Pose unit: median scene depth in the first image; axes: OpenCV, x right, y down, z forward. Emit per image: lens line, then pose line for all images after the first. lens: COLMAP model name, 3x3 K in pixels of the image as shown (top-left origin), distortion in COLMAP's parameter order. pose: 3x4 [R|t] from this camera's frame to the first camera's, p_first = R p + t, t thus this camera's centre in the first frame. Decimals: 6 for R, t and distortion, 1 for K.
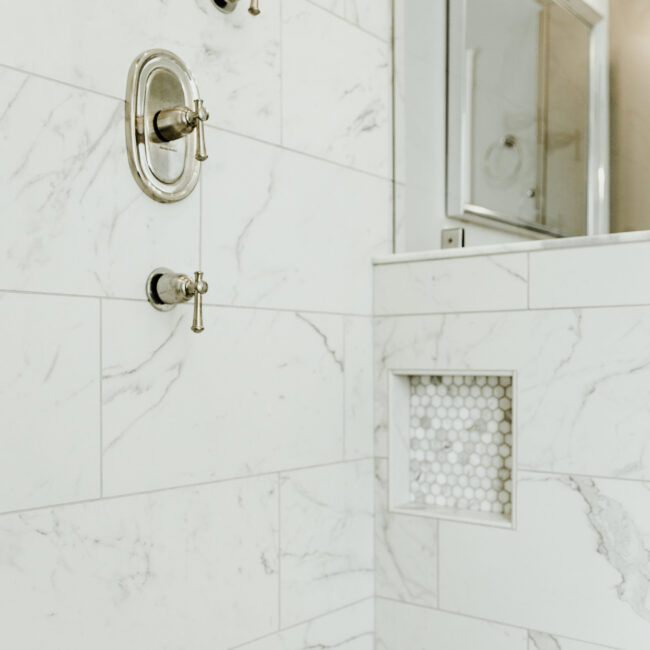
lens RADIAL K [[847.2, 0, 325.0], [0, 847.2, 325.0], [0, 0, 1]] dist [-0.025268, -0.035029]
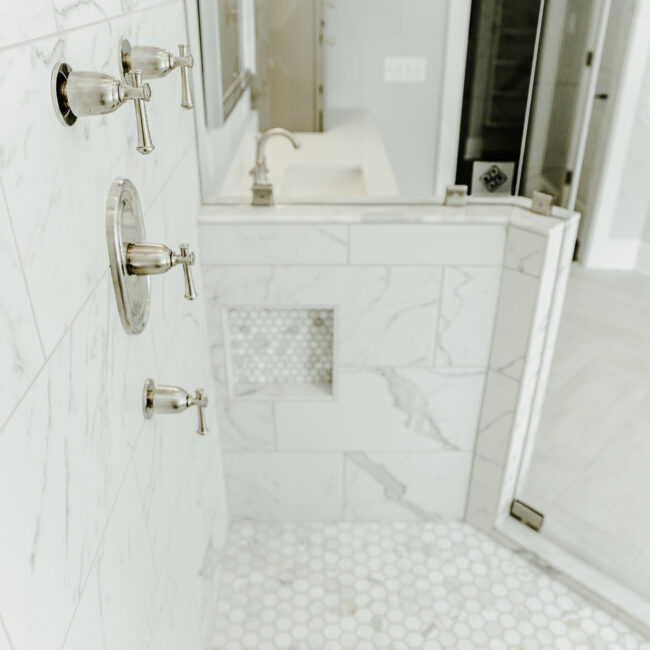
lens RADIAL K [[698.9, 0, 325.0], [0, 698.9, 325.0], [0, 0, 1]] dist [-0.015093, -0.038694]
pose [[0.785187, -0.313835, 0.533844, -0.361196], [-0.001484, 0.861113, 0.508412, -0.444396], [-0.619257, -0.399991, 0.675669, 0.223686]]
